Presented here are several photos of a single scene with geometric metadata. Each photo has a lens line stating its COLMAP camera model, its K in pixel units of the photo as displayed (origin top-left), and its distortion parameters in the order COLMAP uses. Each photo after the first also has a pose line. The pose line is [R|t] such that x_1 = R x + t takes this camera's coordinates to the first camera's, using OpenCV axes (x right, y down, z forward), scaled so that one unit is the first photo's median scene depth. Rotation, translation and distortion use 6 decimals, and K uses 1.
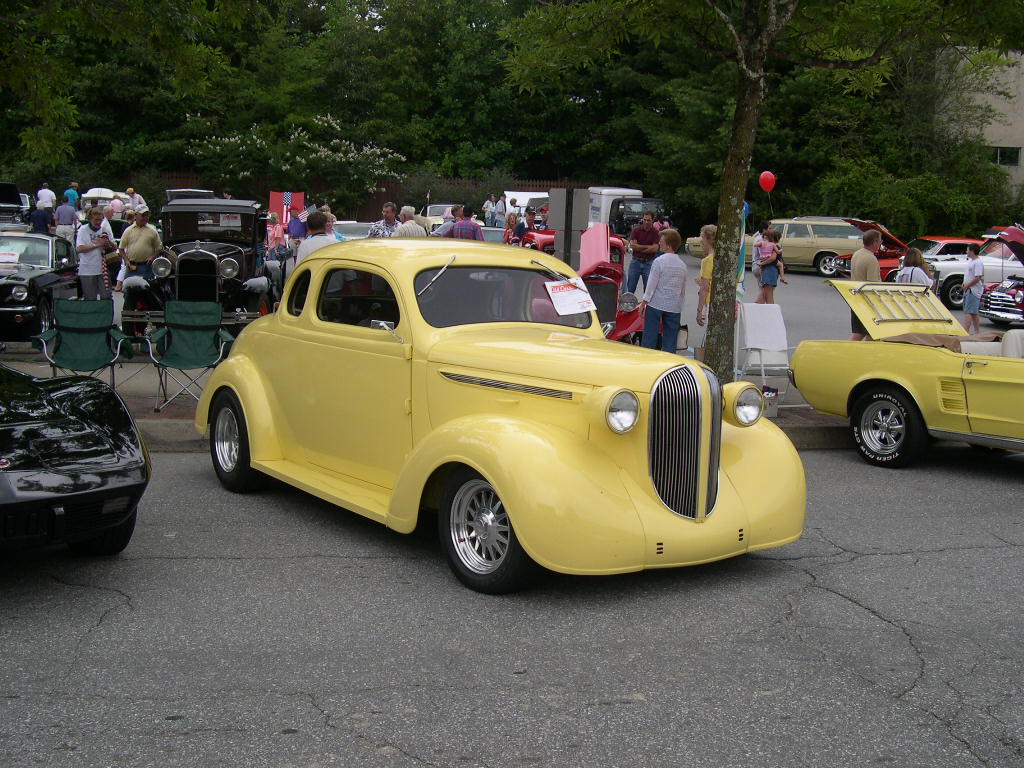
lens RADIAL K [[1181.5, 0, 520.8], [0, 1181.5, 380.5], [0, 0, 1]] dist [-0.112253, 0.000000]
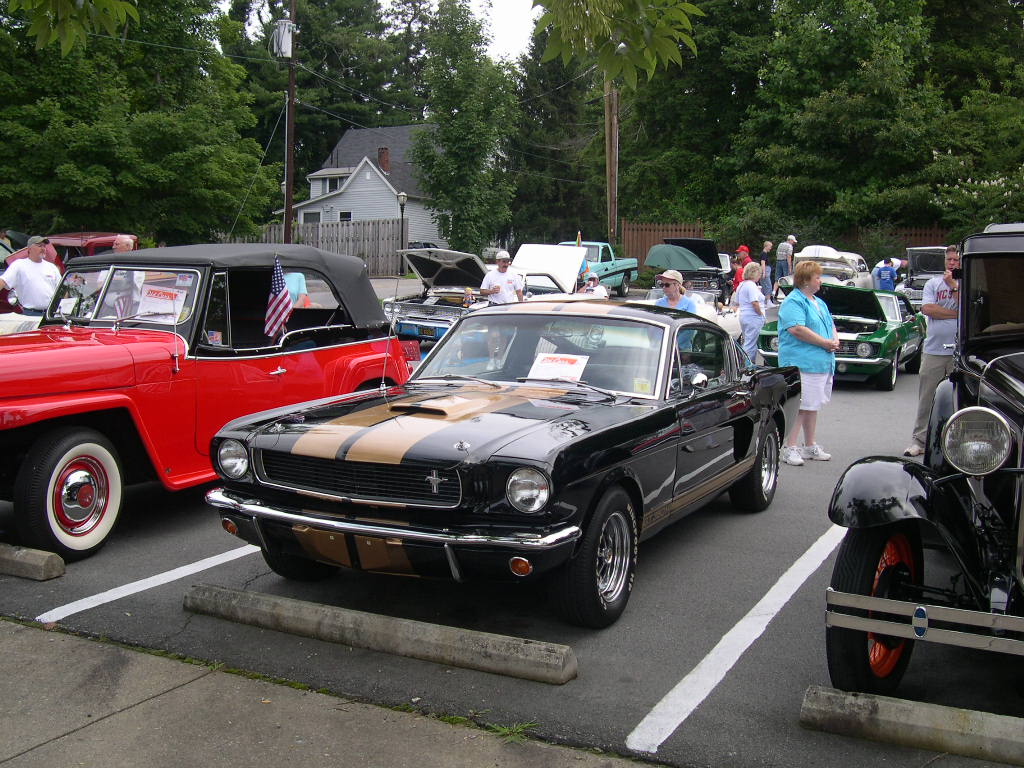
lens RADIAL K [[1181.5, 0, 520.0], [0, 1181.5, 385.4], [0, 0, 1]] dist [-0.112253, 0.000000]
pose [[0.827494, 0.043460, -0.559790, -0.075919], [-0.074428, 0.996692, -0.032643, -0.028771], [0.556519, 0.068676, 0.827992, 0.219061]]
